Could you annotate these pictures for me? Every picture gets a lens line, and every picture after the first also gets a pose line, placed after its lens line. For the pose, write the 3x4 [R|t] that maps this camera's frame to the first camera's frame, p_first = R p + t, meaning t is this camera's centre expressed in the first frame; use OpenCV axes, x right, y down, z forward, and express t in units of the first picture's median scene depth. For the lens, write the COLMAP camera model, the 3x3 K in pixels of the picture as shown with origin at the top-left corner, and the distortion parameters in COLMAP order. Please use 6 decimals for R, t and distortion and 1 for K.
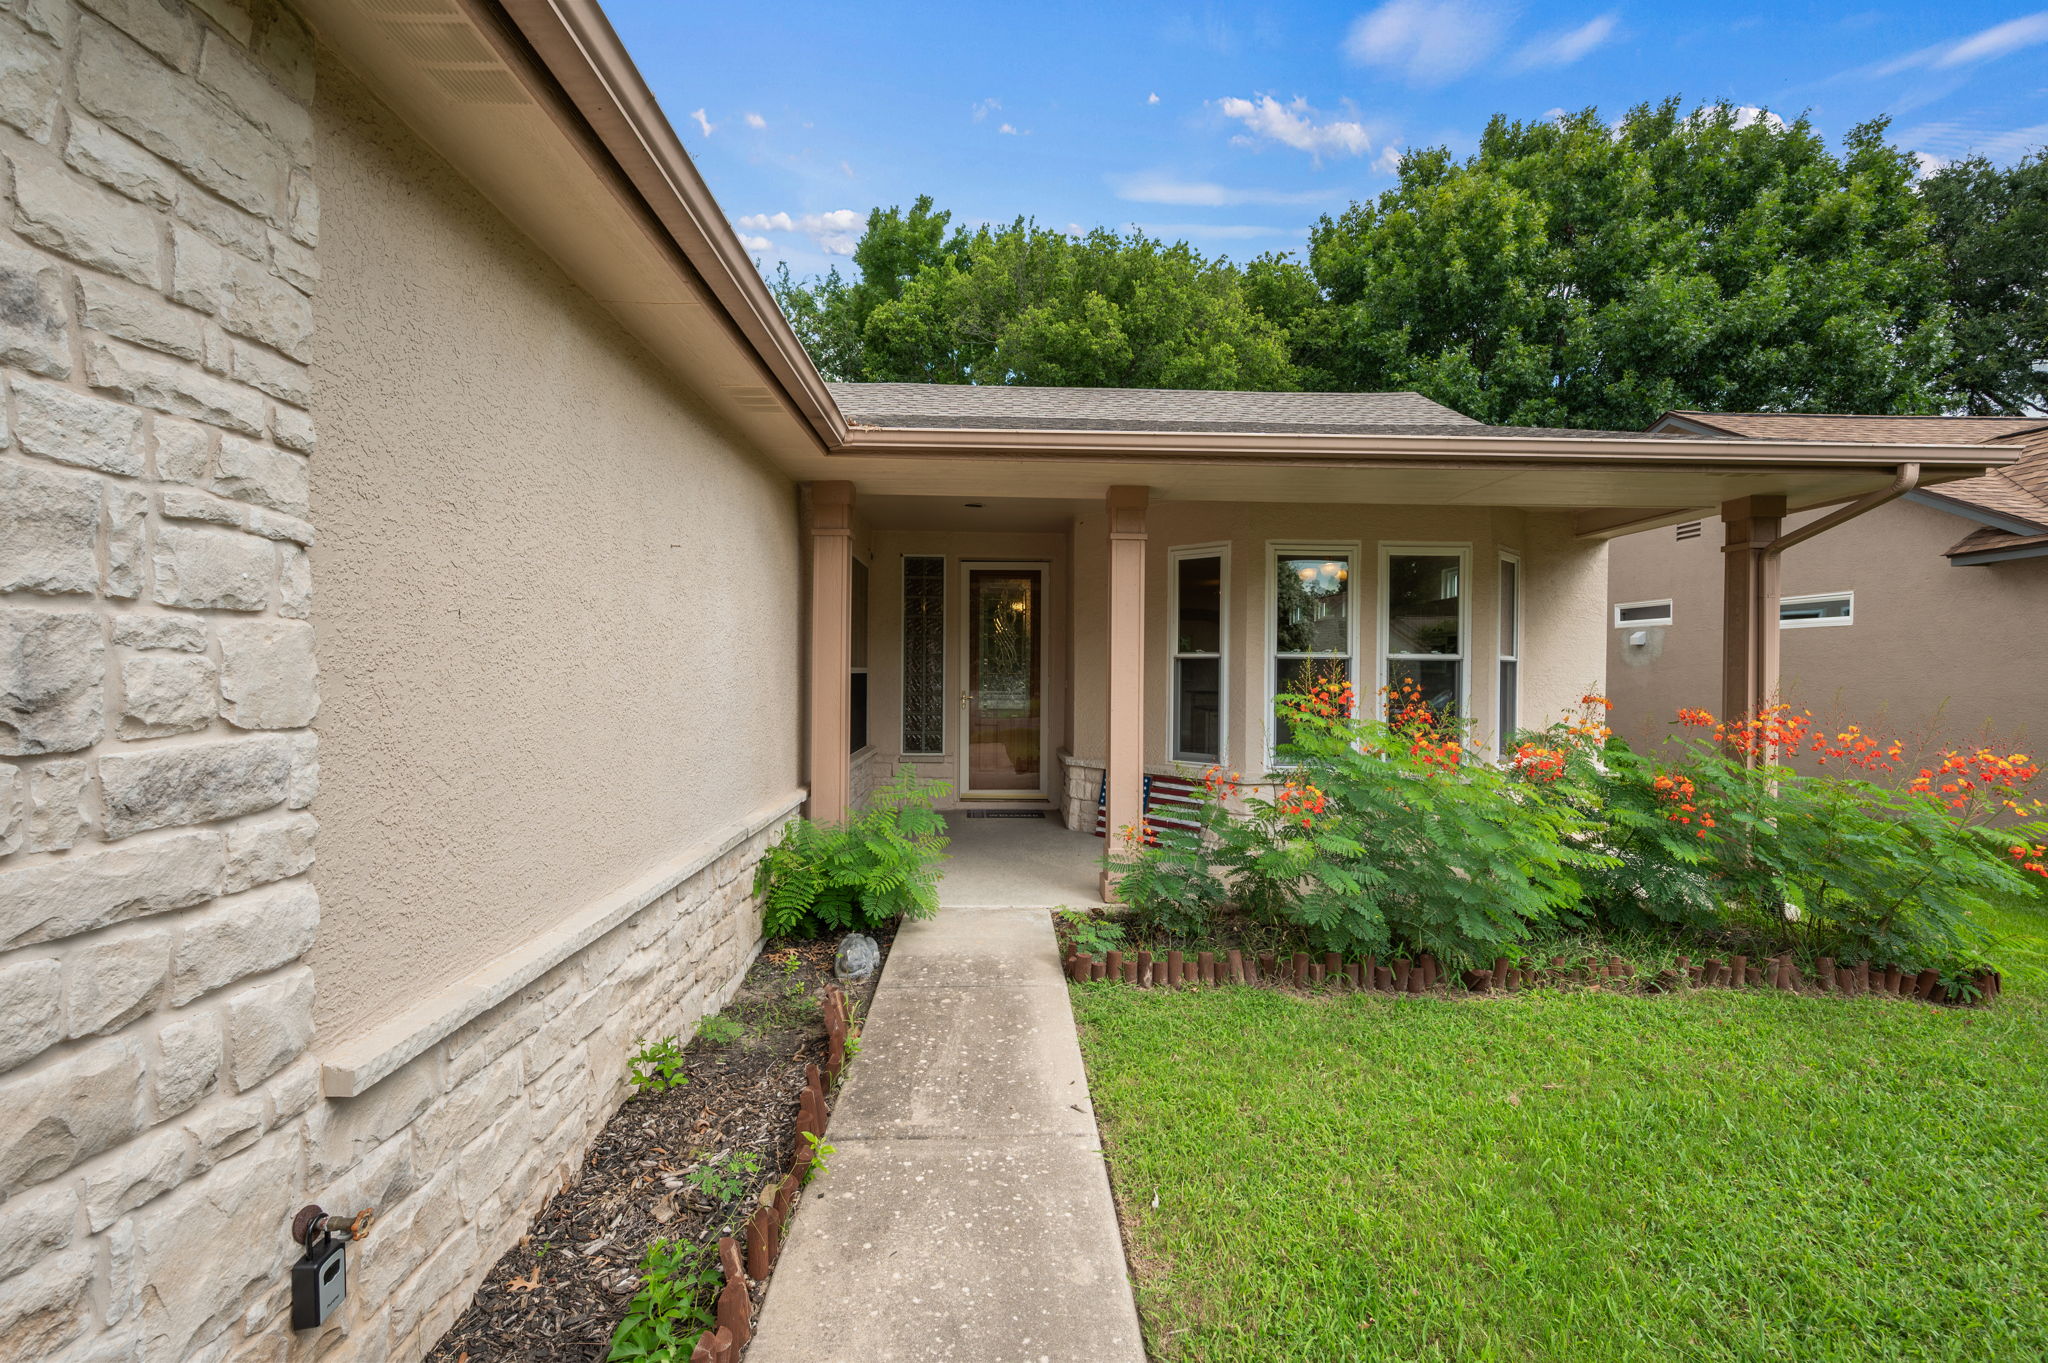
lens RADIAL K [[922.6, 0, 1032.2], [0, 922.6, 689.6], [0, 0, 1]] dist [0.000626, 0.000879]
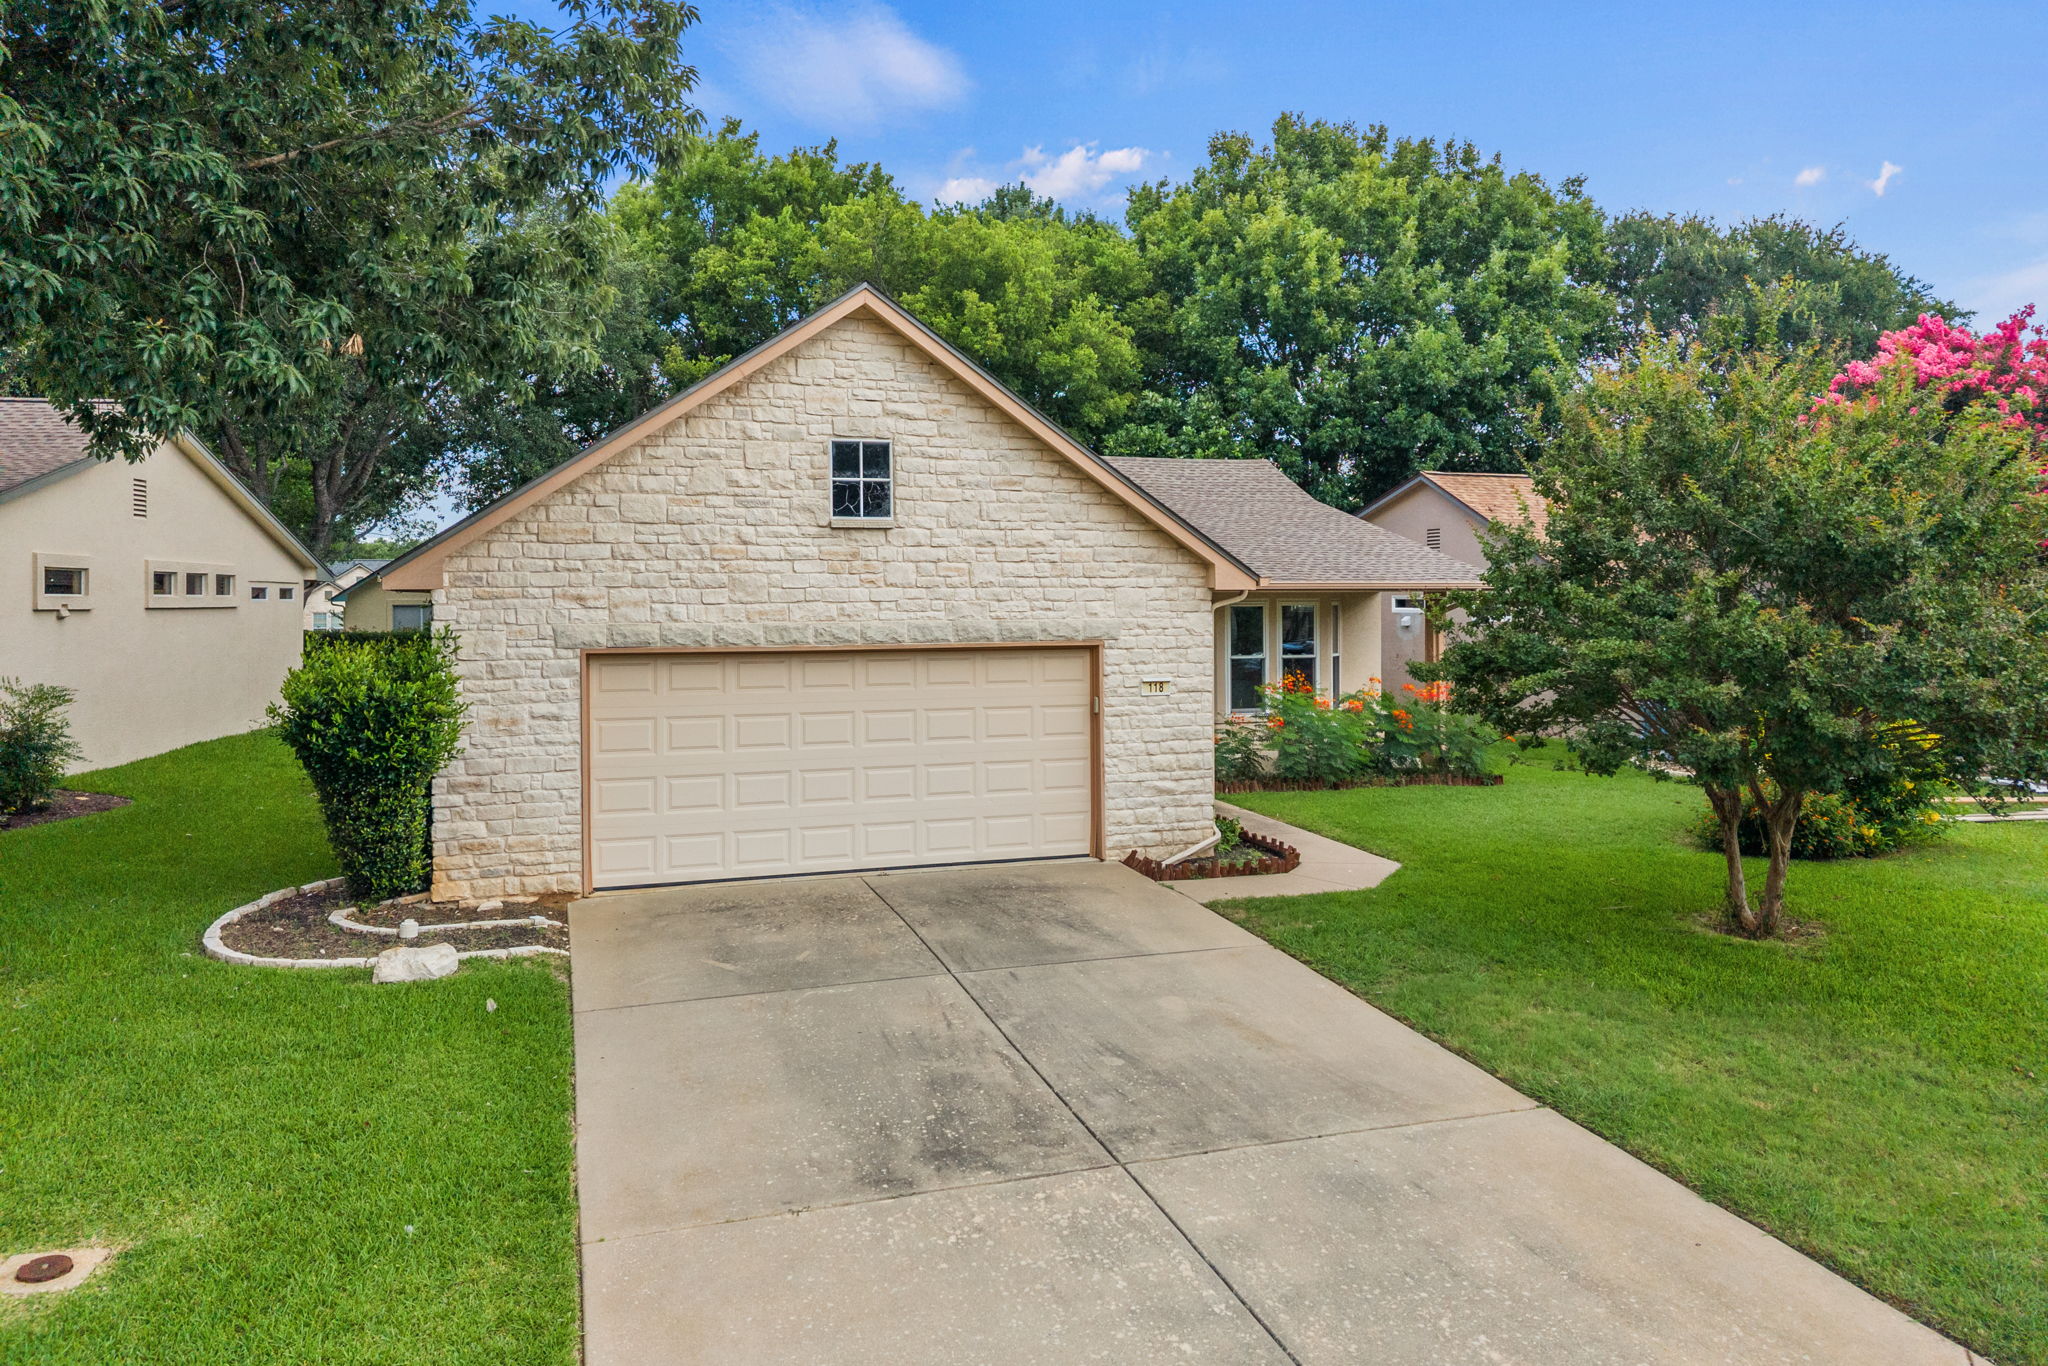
lens RADIAL K [[1369.1, 0, 1040.8], [0, 1369.1, 600.0], [0, 0, 1]] dist [0.027843, -0.004364]
pose [[0.956849, -0.009556, 0.290430, -0.829097], [0.014870, 0.999760, -0.016097, -0.101348], [-0.290206, 0.019721, 0.956761, -1.433821]]
